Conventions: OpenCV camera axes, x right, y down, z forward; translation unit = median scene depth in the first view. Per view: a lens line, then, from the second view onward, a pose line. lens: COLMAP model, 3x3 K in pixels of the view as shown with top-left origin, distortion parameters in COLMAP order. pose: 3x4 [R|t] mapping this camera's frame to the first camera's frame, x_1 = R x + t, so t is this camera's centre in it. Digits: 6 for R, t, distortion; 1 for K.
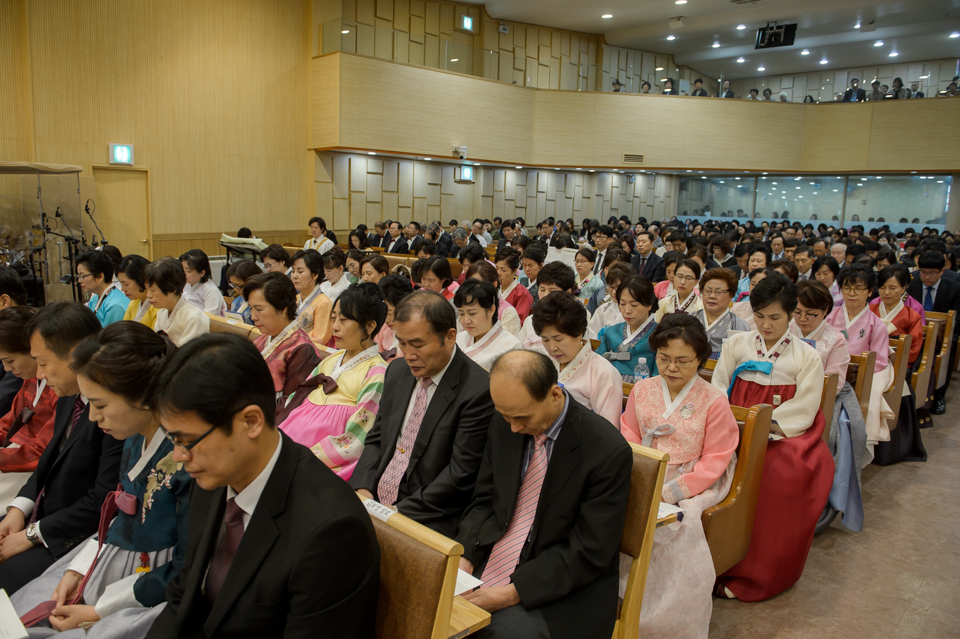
lens RADIAL K [[691.6, 0, 480.3], [0, 691.6, 318.0], [0, 0, 1]] dist [-0.036295, -0.008998]
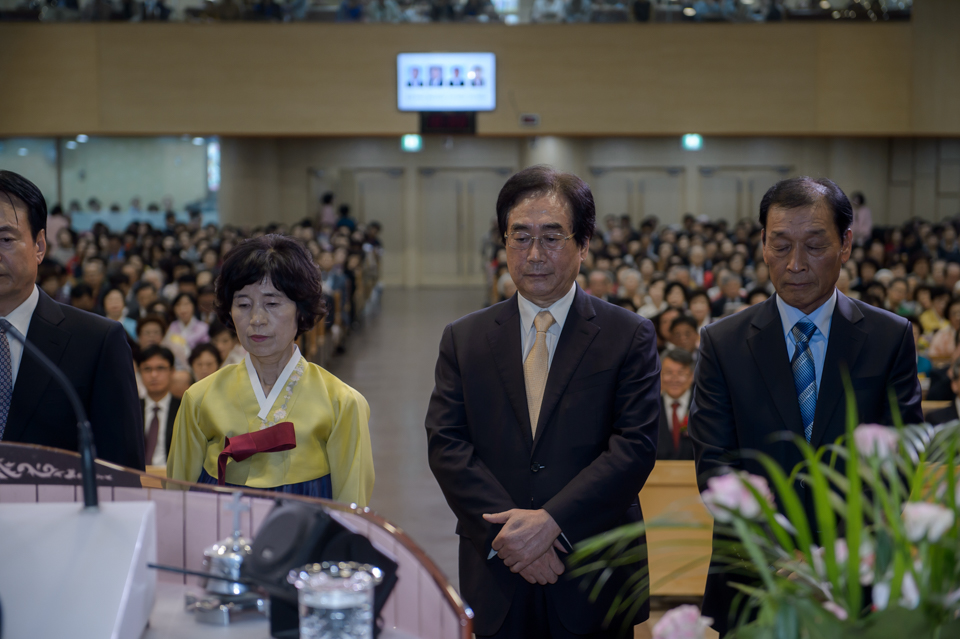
lens RADIAL K [[1870.3, 0, 473.1], [0, 1870.3, 312.4], [0, 0, 1]] dist [0.070027, 0.000000]
pose [[0.717673, -0.080979, 0.691656, -0.369167], [0.127727, 0.991673, -0.016426, 0.011643], [-0.684566, 0.100131, 0.722041, -0.426264]]
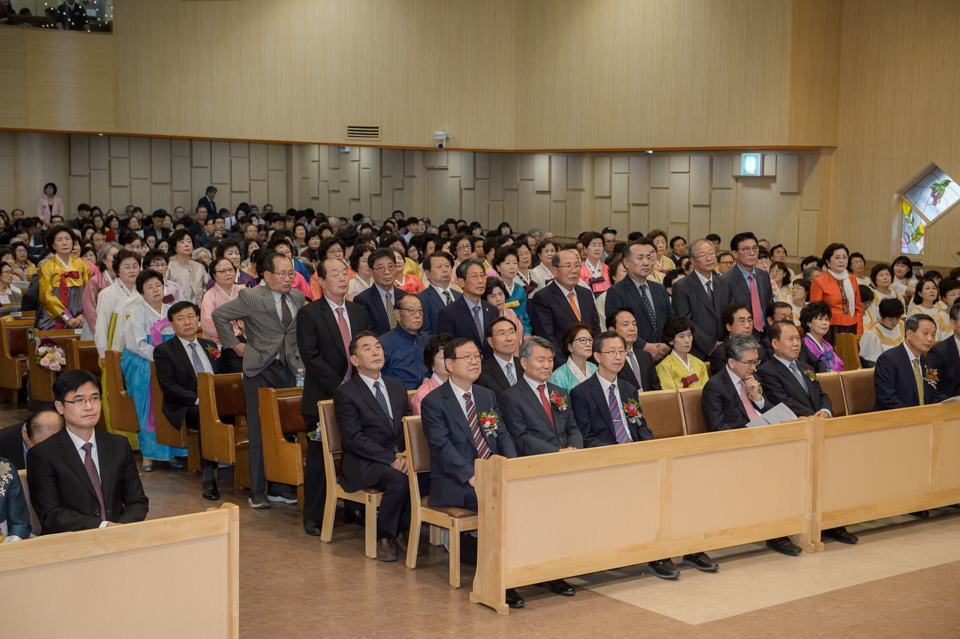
lens RADIAL K [[1482.7, 0, 488.3], [0, 1482.7, 328.4], [0, 0, 1]] dist [0.158382, 0.000000]
pose [[0.131289, -0.131142, 0.982632, -0.403322], [0.144486, 0.983158, 0.111907, -0.041979], [-0.980758, 0.127285, 0.148026, -0.082864]]
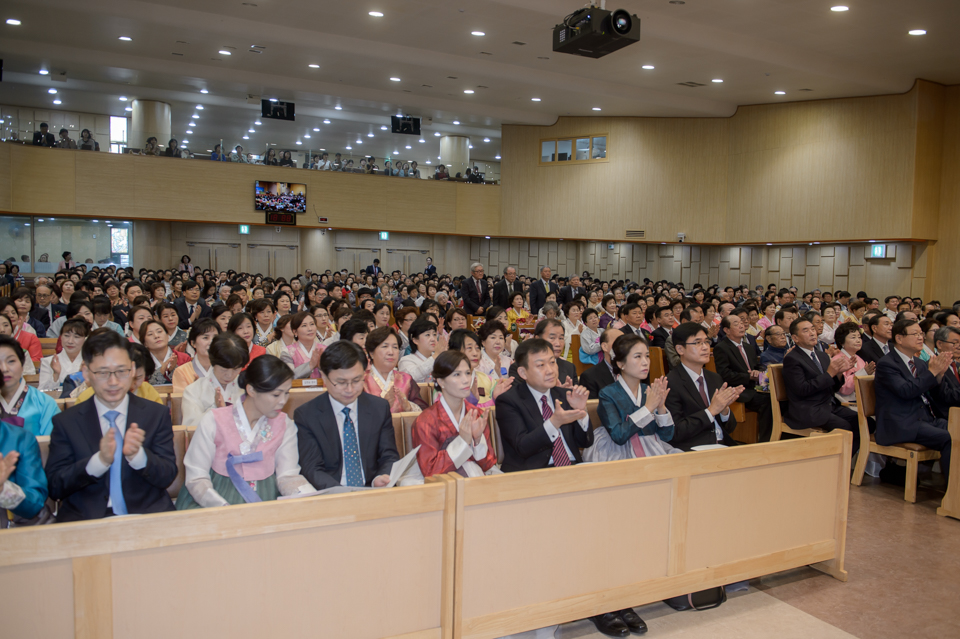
lens RADIAL K [[729.2, 0, 478.1], [0, 729.2, 323.4], [0, 0, 1]] dist [-0.034846, 0.003324]
pose [[0.322032, -0.084621, 0.942940, -0.289837], [0.128192, 0.990722, 0.045129, -0.022432], [-0.938010, 0.106344, 0.329891, 0.075156]]
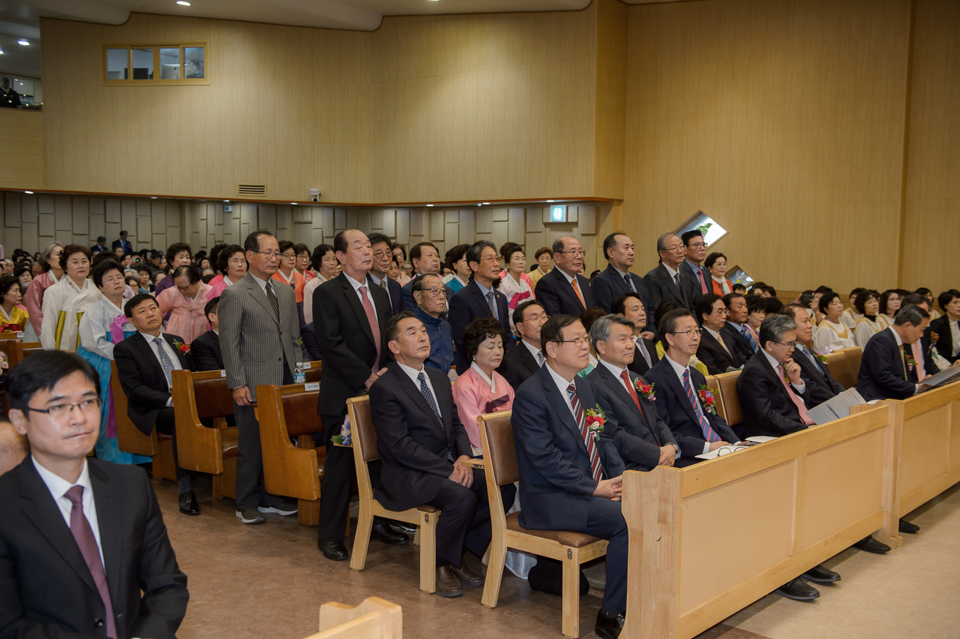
lens RADIAL K [[916.4, 0, 479.3], [0, 916.4, 324.9], [0, 0, 1]] dist [0.030013, 0.000000]
pose [[-0.074685, -0.104668, 0.991699, -0.155628], [0.136032, 0.984111, 0.114112, -0.011753], [-0.987885, 0.143425, -0.059260, 0.034901]]
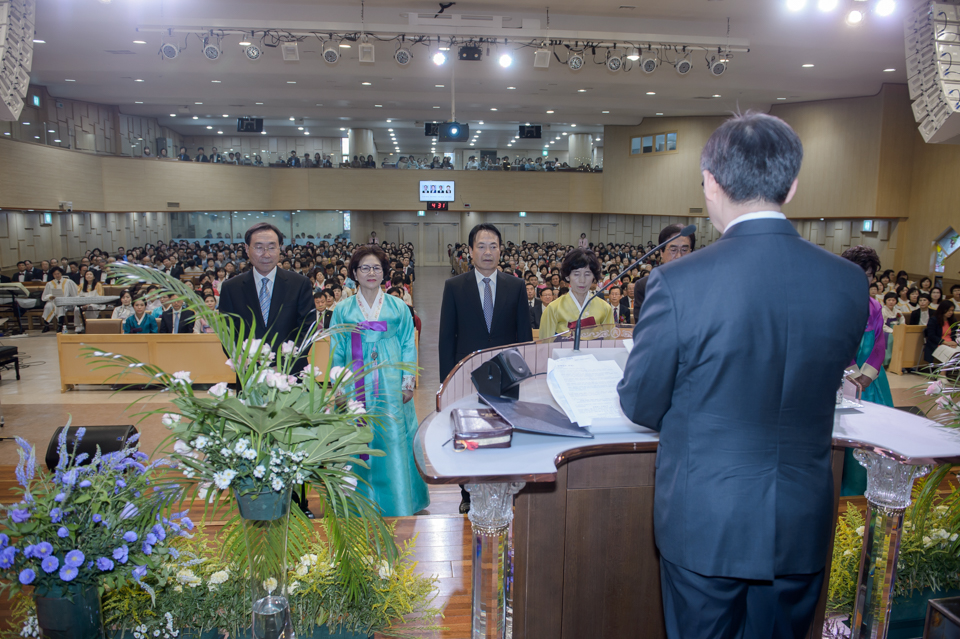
lens RADIAL K [[672.4, 0, 474.4], [0, 672.4, 323.9], [0, 0, 1]] dist [-0.057285, 0.002053]
pose [[0.651576, -0.133605, 0.746725, -0.422730], [0.126394, 0.989729, 0.066795, 0.000635], [-0.747979, 0.050860, 0.661771, -0.362464]]
